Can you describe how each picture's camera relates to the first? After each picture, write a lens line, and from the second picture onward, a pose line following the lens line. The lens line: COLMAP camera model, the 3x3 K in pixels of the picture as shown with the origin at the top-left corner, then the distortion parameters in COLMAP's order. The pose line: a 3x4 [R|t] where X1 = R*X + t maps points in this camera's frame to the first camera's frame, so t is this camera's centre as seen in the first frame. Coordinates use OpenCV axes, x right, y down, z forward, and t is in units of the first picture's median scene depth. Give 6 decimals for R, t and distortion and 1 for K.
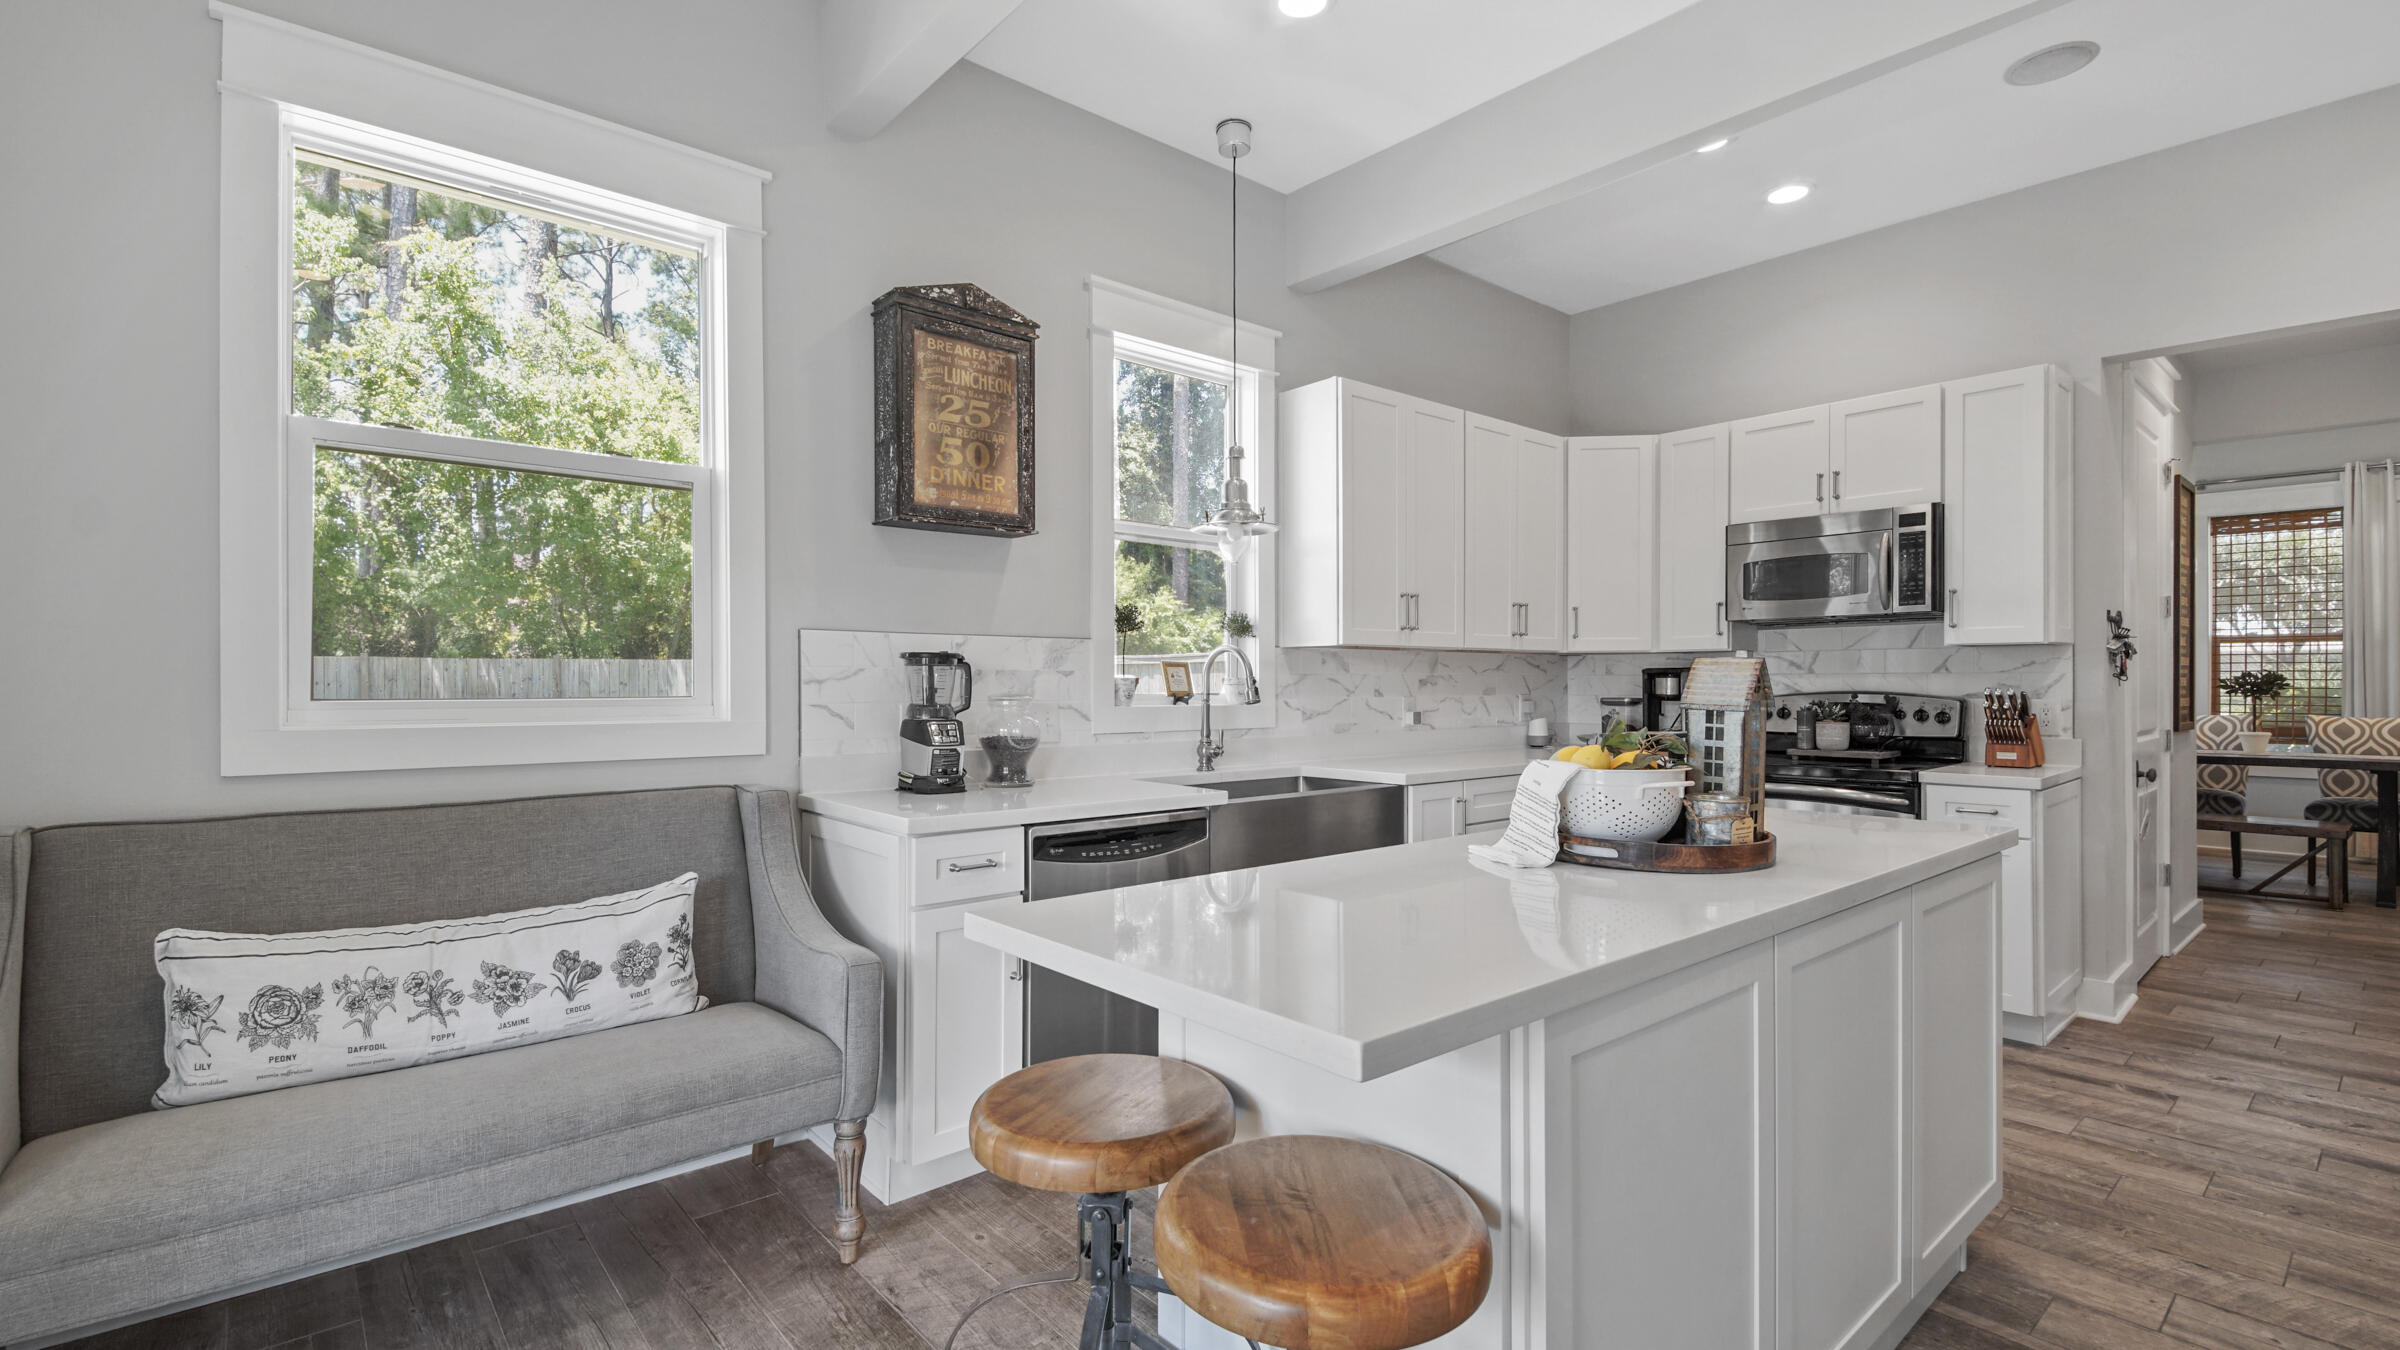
lens RADIAL K [[1061.7, 0, 1277.2], [0, 1061.7, 666.1], [0, 0, 1]] dist [0.029562, -0.017431]
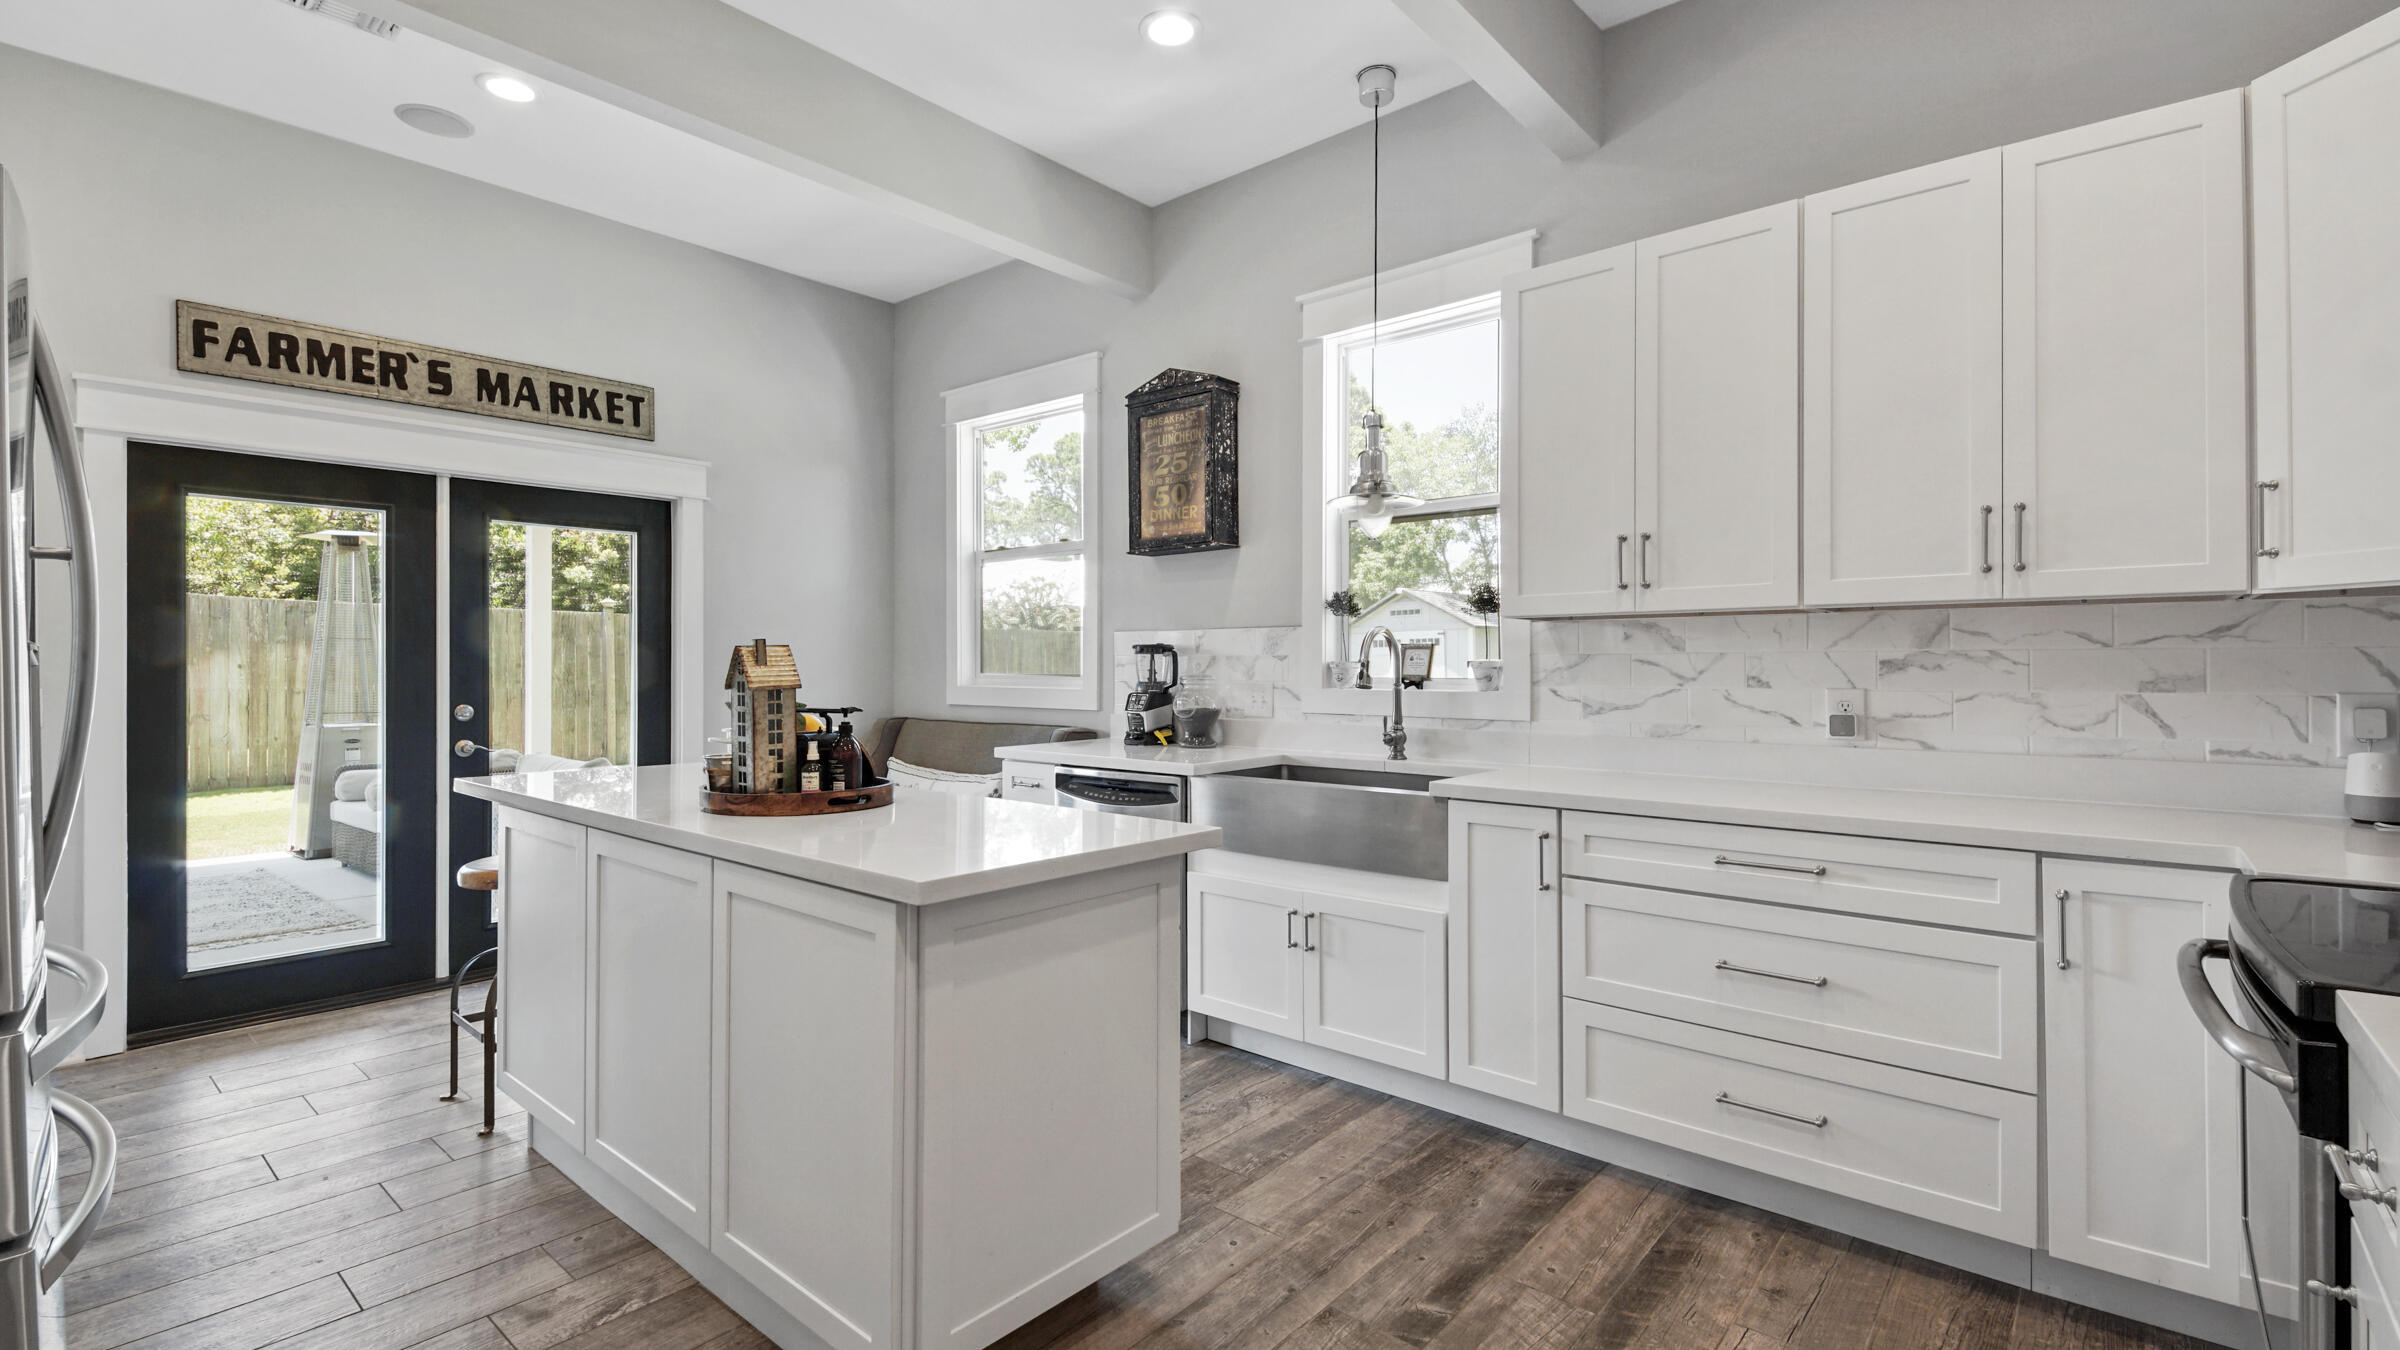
lens RADIAL K [[1061.7, 0, 1187.9], [0, 1061.7, 667.9], [0, 0, 1]] dist [0.029562, -0.017431]
pose [[0.120494, -0.000011, -0.992714, 1.002042], [0.014174, 0.999898, 0.001709, 0.015587], [0.992613, -0.014277, 0.120481, 0.825656]]
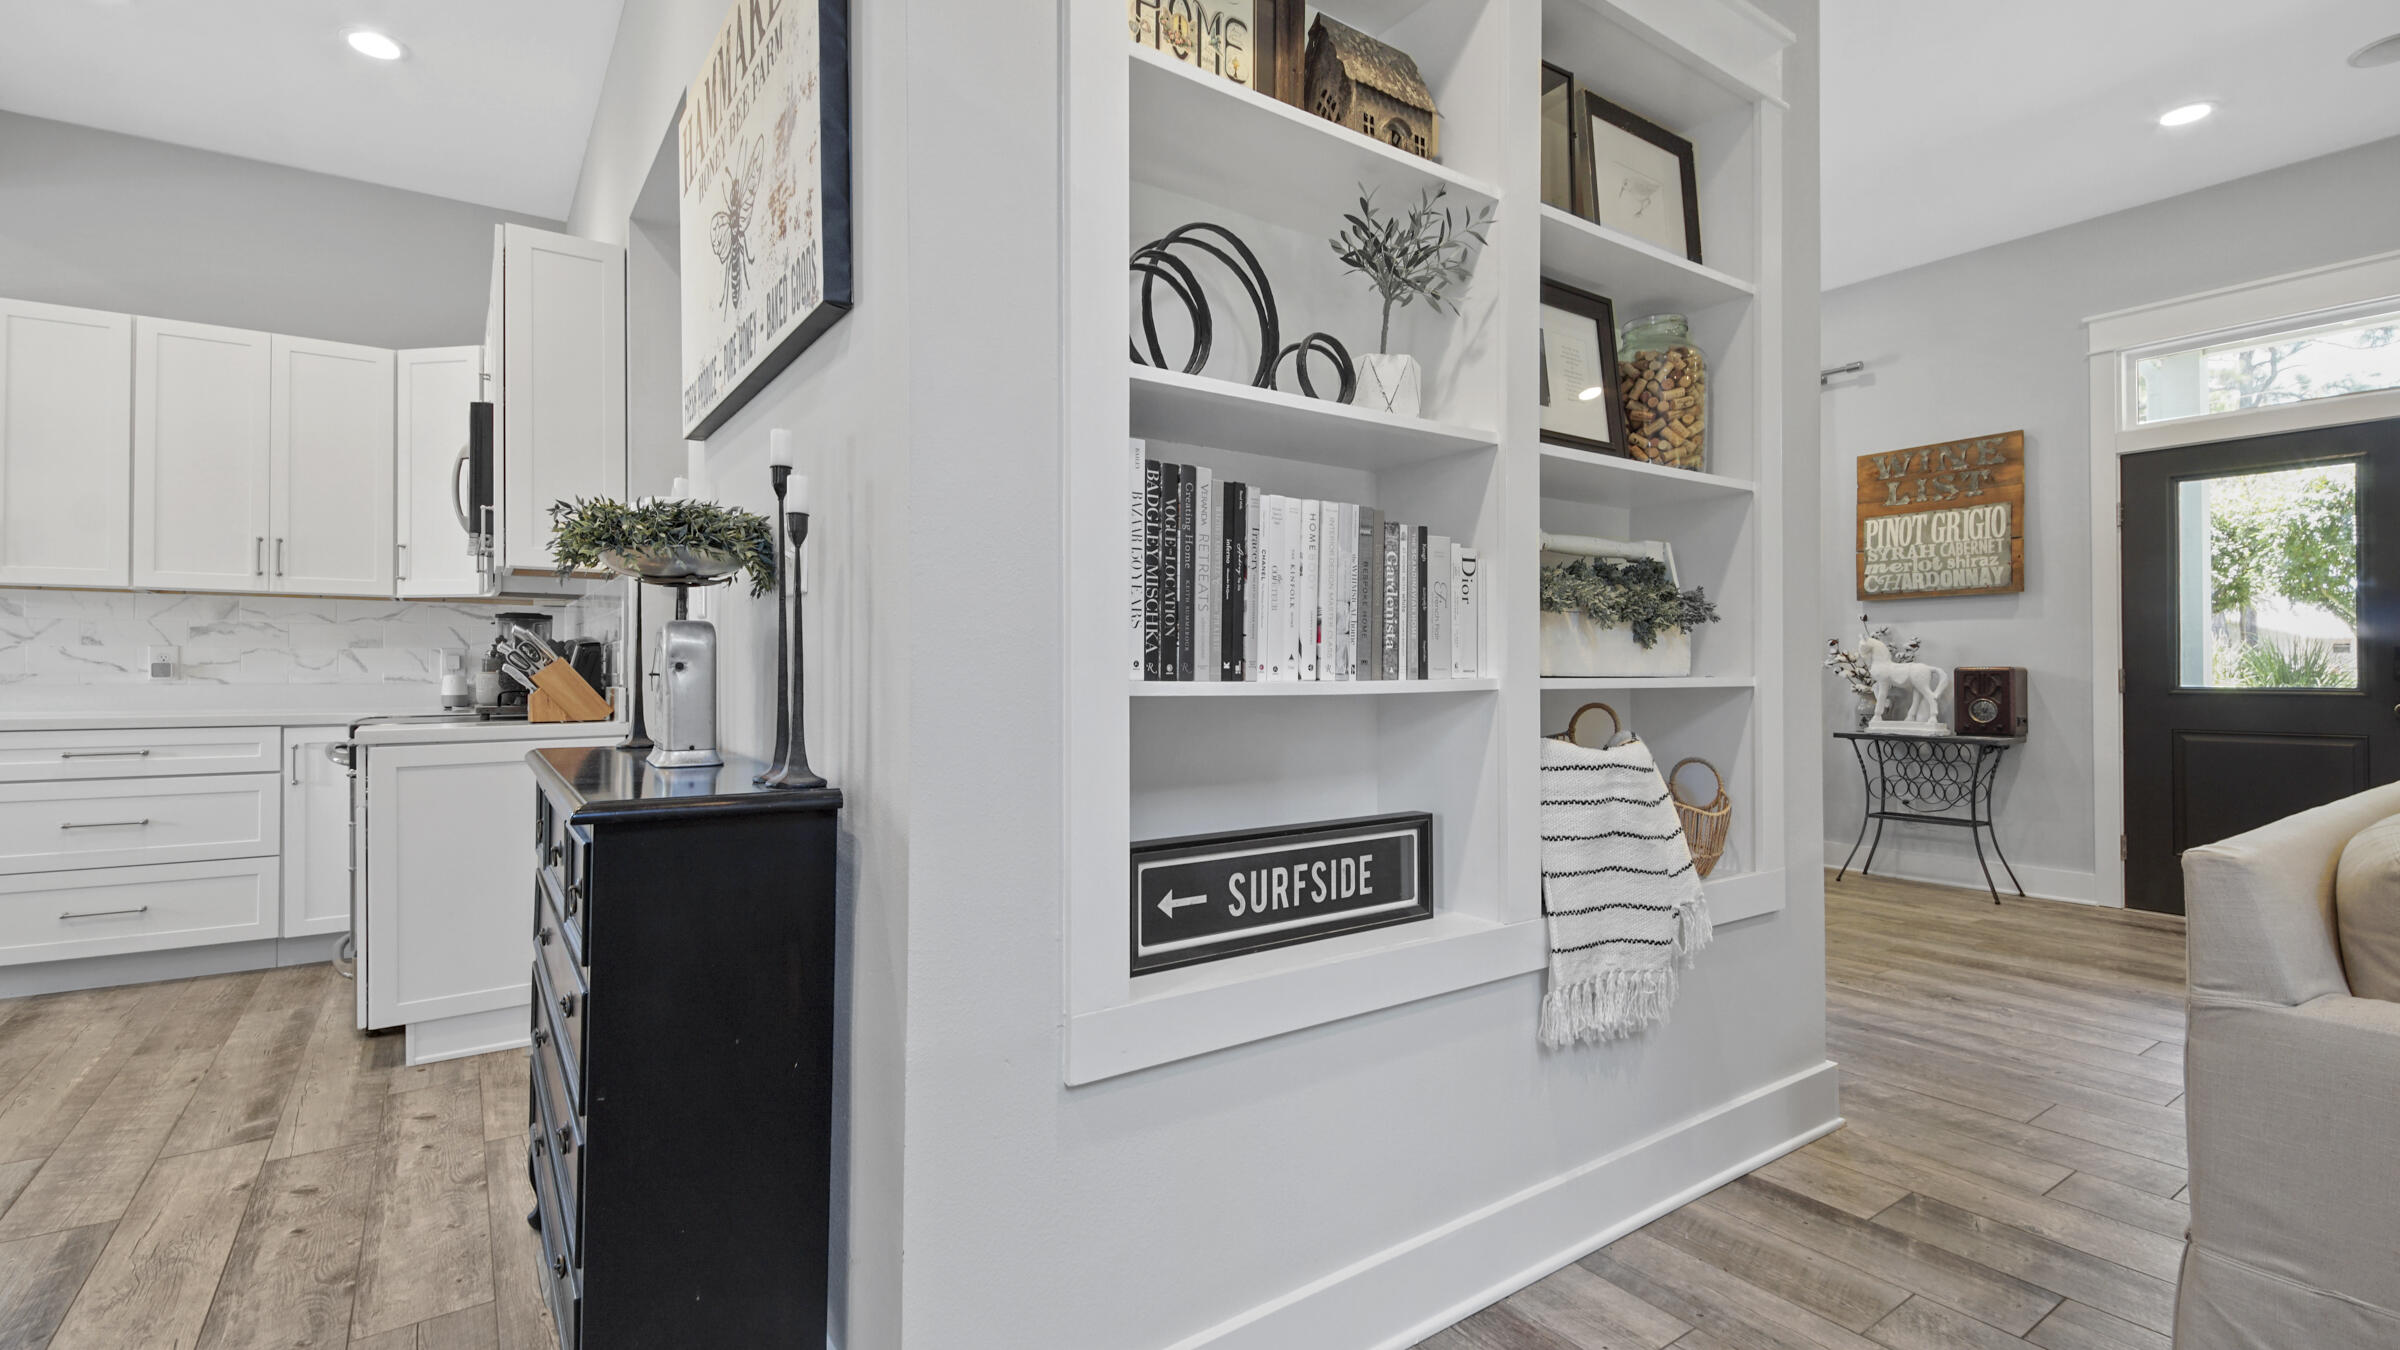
lens RADIAL K [[1061.7, 0, 1165.3], [0, 1061.7, 658.6], [0, 0, 1]] dist [0.029562, -0.017431]
pose [[0.989619, -0.002400, -0.143698, 1.597524], [0.002165, 0.999996, -0.001790, 0.063273], [0.143702, 0.001460, 0.989620, 0.339892]]
